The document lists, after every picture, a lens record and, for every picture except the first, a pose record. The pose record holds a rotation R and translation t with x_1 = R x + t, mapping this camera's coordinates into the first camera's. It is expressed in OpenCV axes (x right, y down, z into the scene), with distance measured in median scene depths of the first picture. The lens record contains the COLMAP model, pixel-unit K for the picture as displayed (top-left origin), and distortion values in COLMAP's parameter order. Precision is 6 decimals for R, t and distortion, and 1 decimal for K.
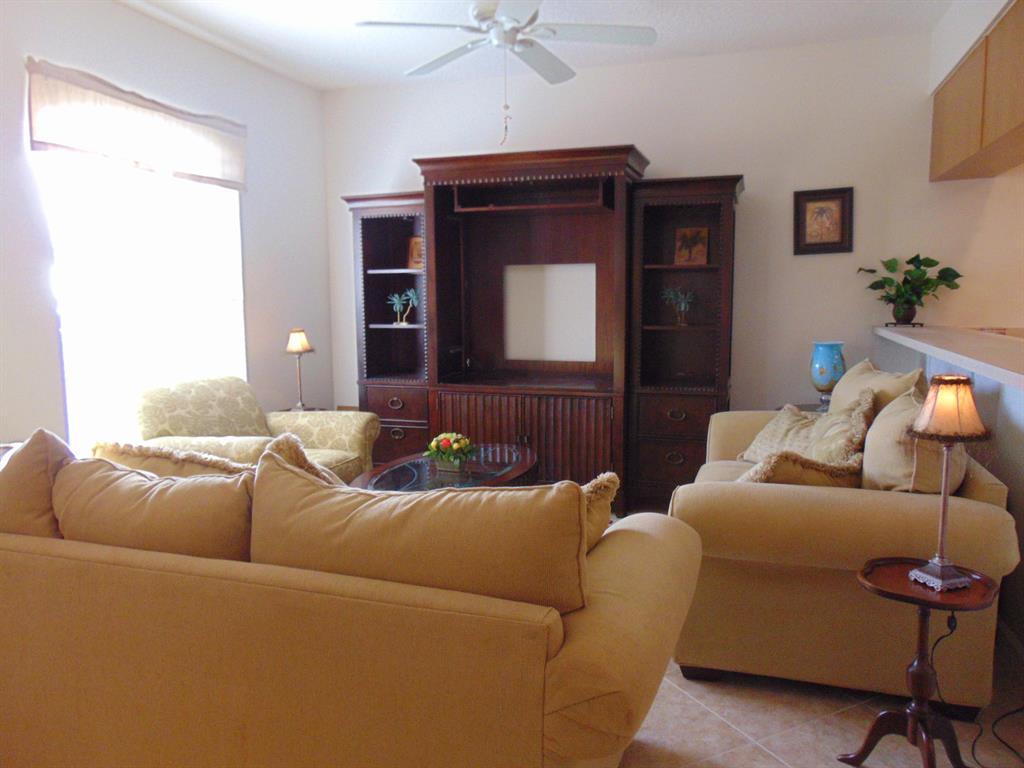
lens RADIAL K [[776.2, 0, 525.1], [0, 776.2, 382.5], [0, 0, 1]] dist [-0.030828, 0.068522]
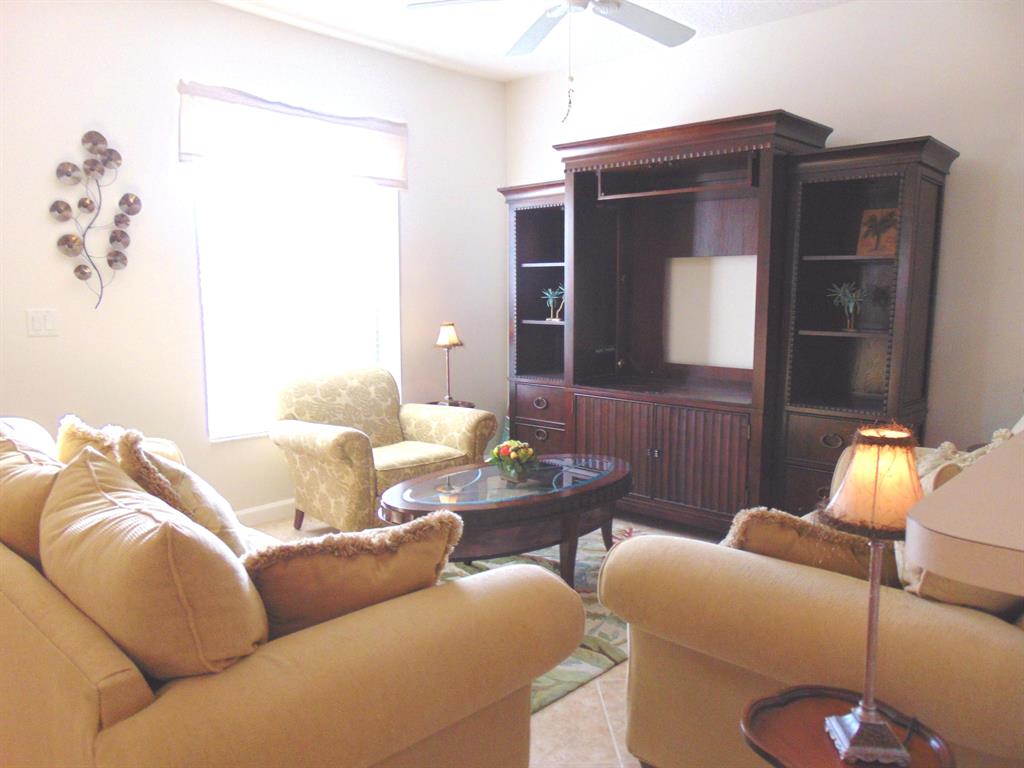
lens RADIAL K [[776.2, 0, 518.7], [0, 776.2, 387.9], [0, 0, 1]] dist [-0.030828, 0.068522]
pose [[0.907849, 0.060870, -0.414855, 0.225692], [-0.054061, 0.998141, 0.028147, -0.018743], [0.415797, -0.003125, 0.909452, 0.125557]]
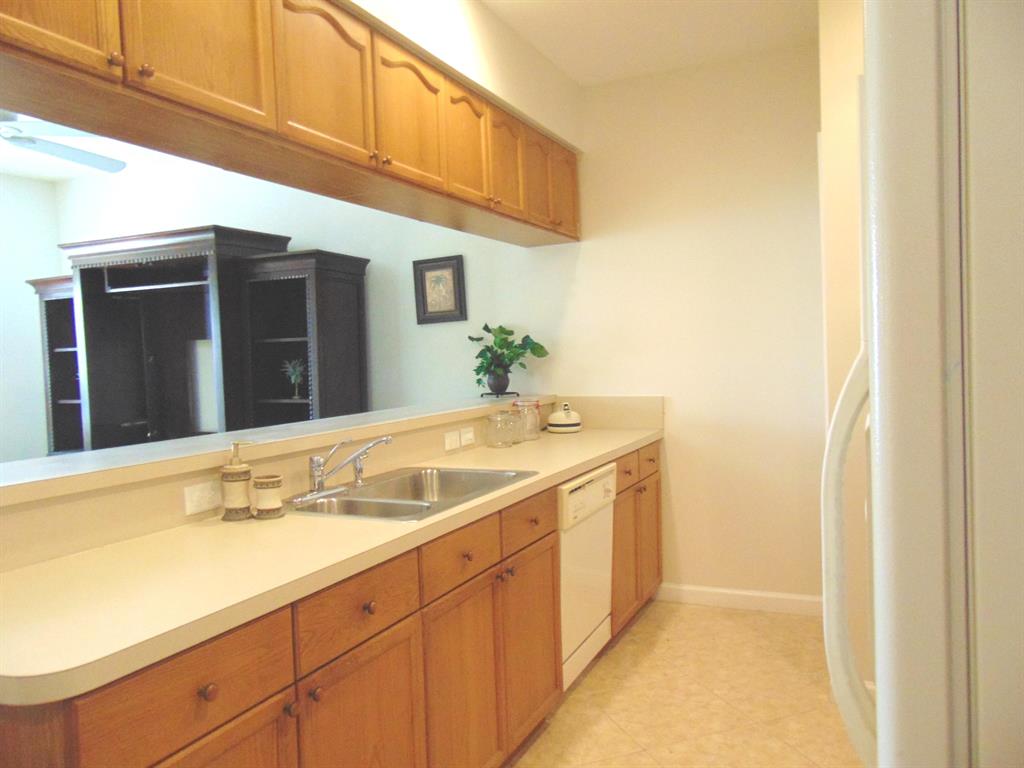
lens RADIAL K [[776.2, 0, 510.5], [0, 776.2, 387.3], [0, 0, 1]] dist [-0.030828, 0.068522]
pose [[0.992093, -0.017767, -0.124240, 0.594422], [0.009580, 0.997761, -0.066188, -0.019167], [0.125138, 0.064475, 0.990042, 0.044025]]
